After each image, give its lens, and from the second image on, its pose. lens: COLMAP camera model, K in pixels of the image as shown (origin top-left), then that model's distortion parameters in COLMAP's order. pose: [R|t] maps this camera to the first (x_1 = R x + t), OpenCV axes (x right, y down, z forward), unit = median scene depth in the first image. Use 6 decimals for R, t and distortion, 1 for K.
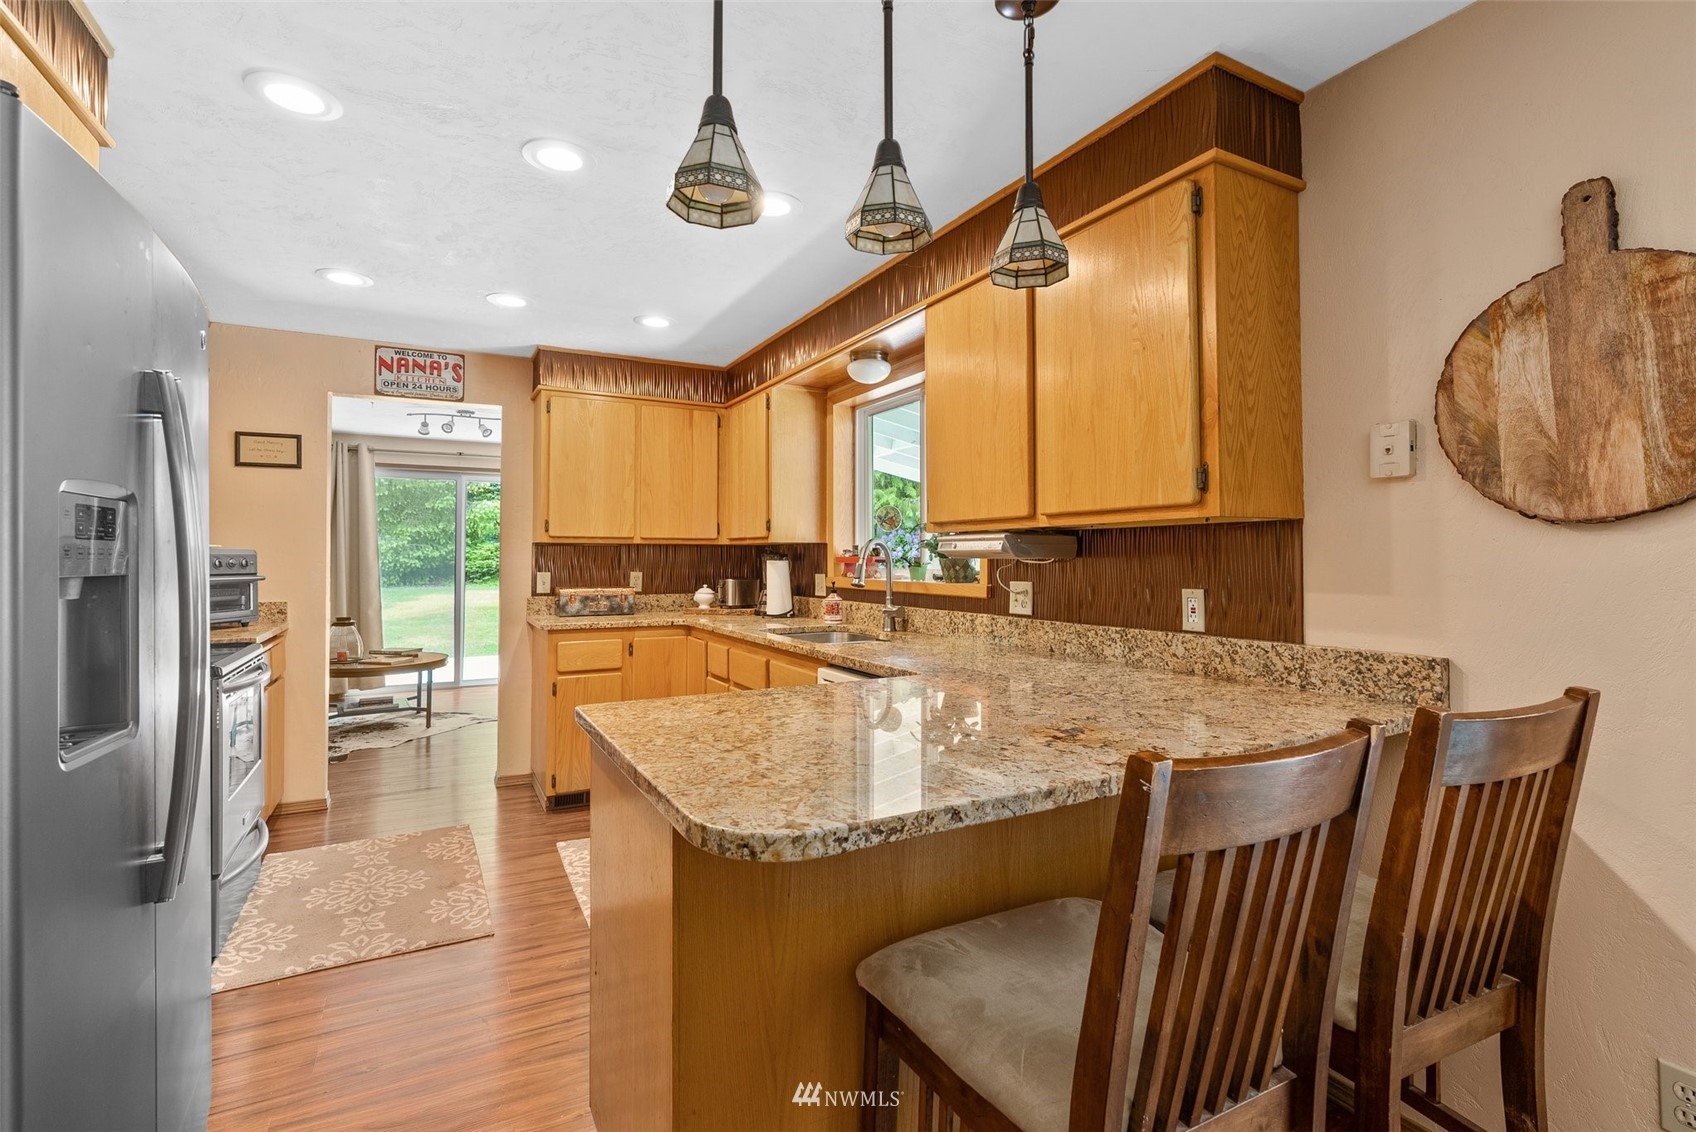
lens RADIAL K [[773.6, 0, 844.9], [0, 773.6, 565.4], [0, 0, 1]] dist [-0.003988, 0.000153]
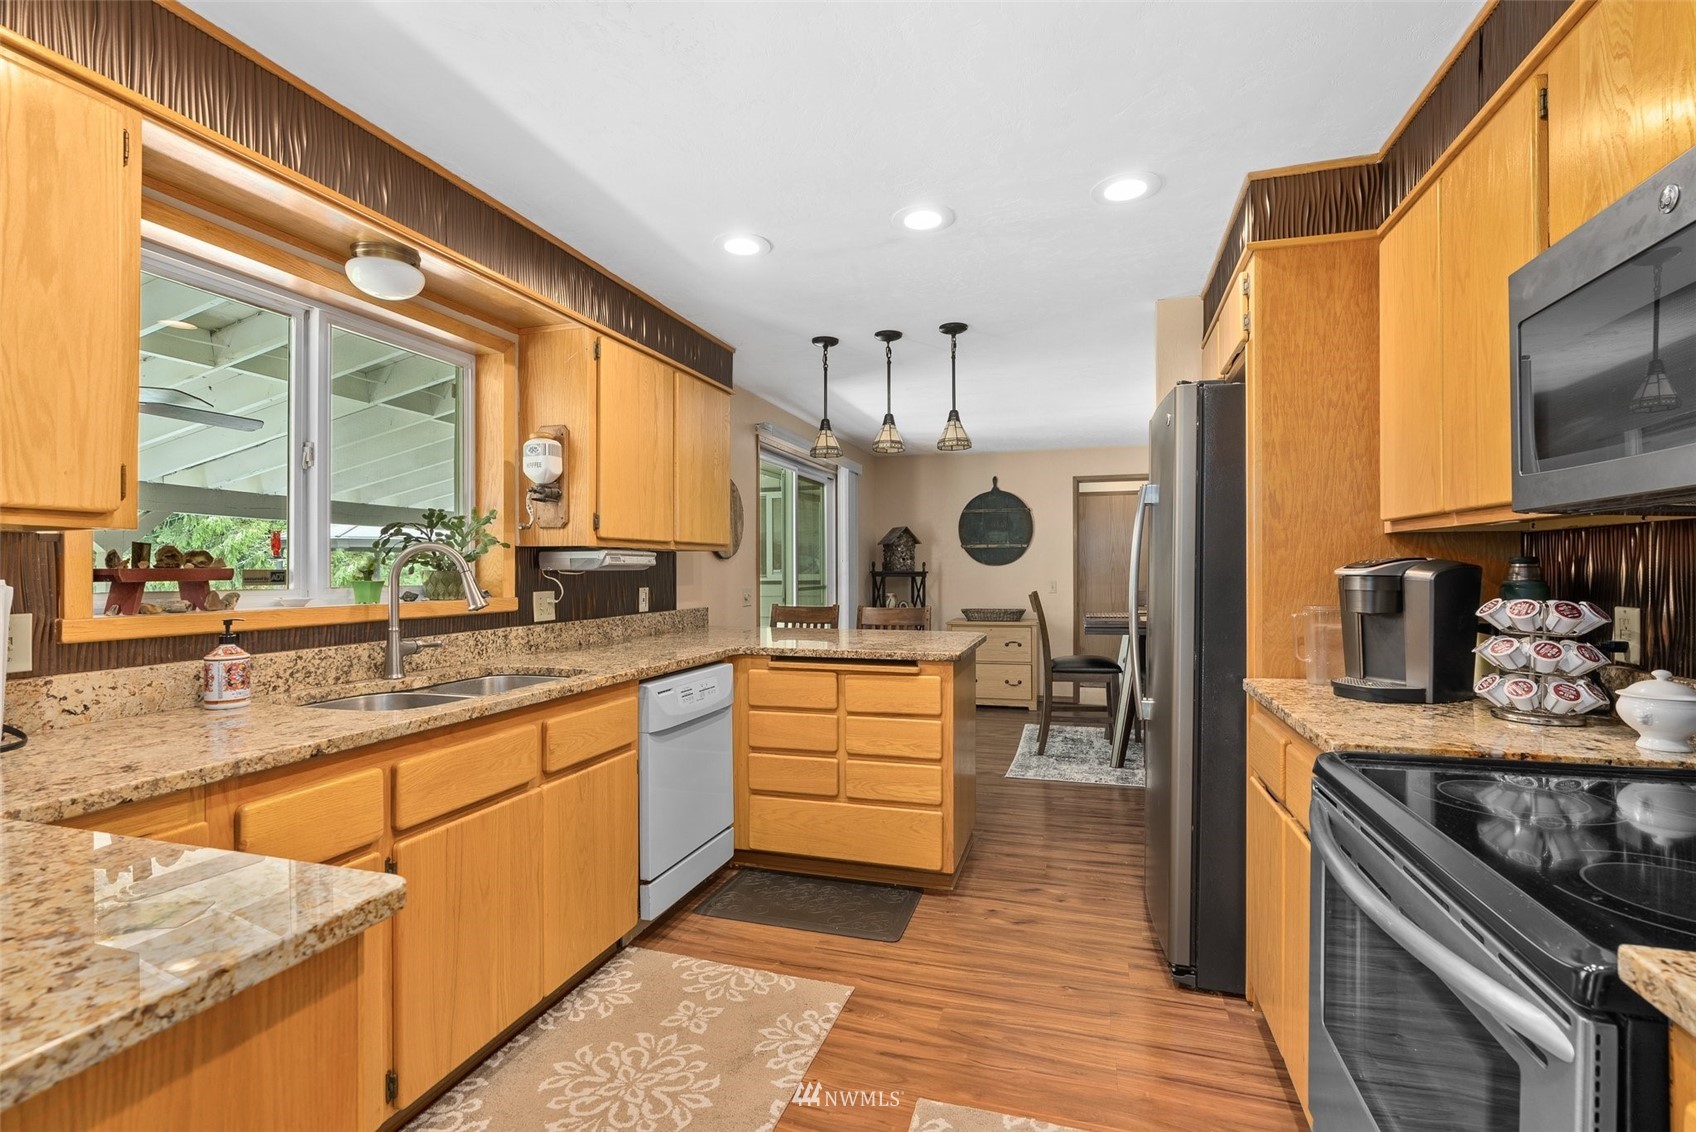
lens RADIAL K [[773.6, 0, 857.3], [0, 773.6, 562.6], [0, 0, 1]] dist [-0.003988, 0.000153]
pose [[-0.719755, -0.006669, 0.694196, -0.856235], [-0.008100, 0.999966, 0.001208, -0.024660], [-0.694181, -0.004753, -0.719785, 1.482380]]
